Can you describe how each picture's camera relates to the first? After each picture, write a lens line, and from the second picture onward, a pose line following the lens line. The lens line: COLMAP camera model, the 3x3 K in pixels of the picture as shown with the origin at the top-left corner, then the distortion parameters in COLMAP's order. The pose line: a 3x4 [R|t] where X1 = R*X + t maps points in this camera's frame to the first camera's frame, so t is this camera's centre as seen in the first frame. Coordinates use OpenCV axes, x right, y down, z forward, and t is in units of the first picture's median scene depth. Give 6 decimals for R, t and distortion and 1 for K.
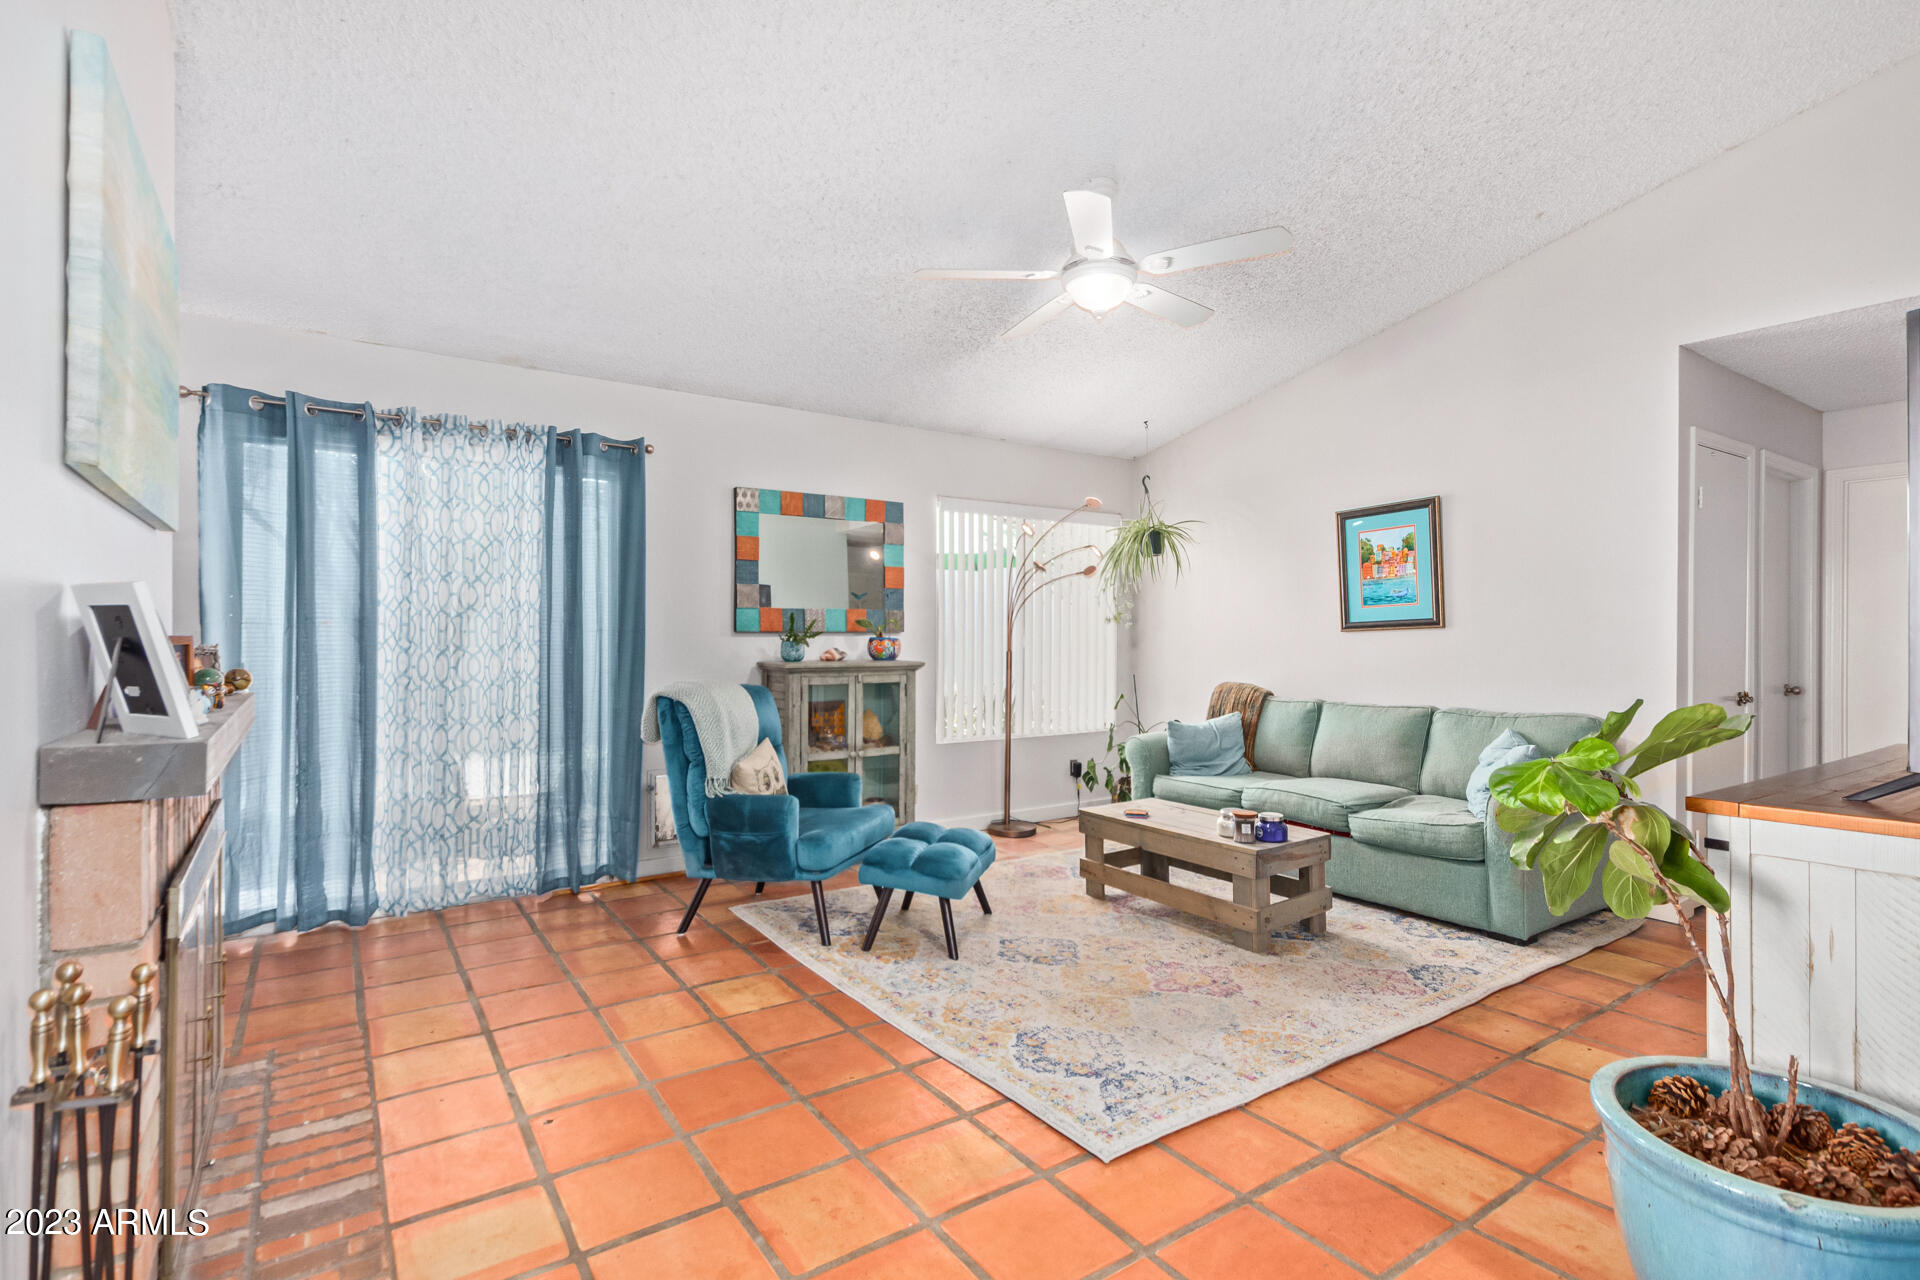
lens RADIAL K [[913.6, 0, 953.6], [0, 913.6, 633.3], [0, 0, 1]] dist [0.014624, 0.000589]
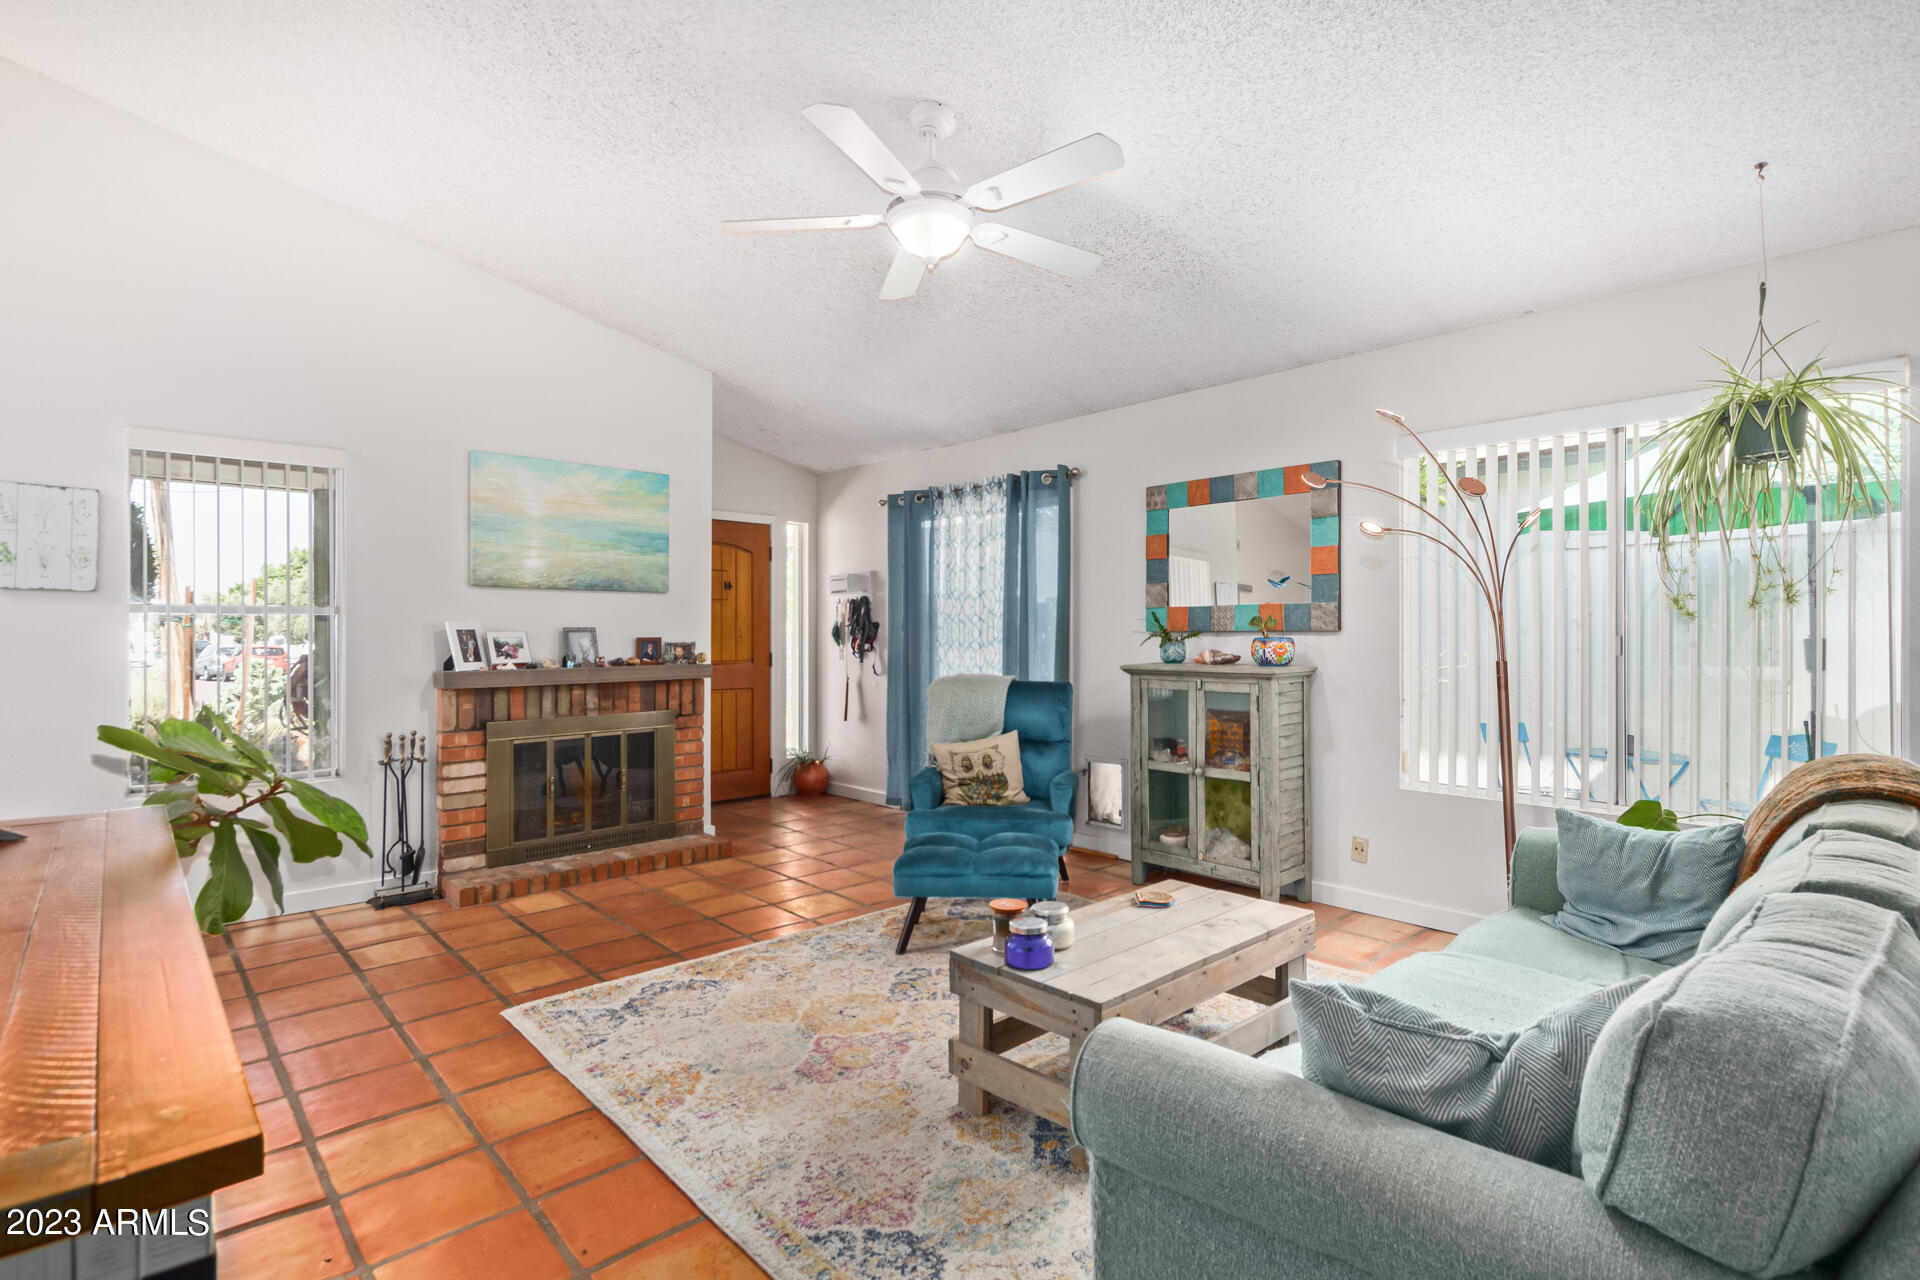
lens RADIAL K [[913.6, 0, 956.8], [0, 913.6, 637.7], [0, 0, 1]] dist [0.014624, 0.000589]
pose [[0.146884, -0.000546, -0.989154, 1.010617], [0.002720, 0.999996, -0.000148, 0.005728], [0.989150, -0.002669, 0.146885, 0.910479]]
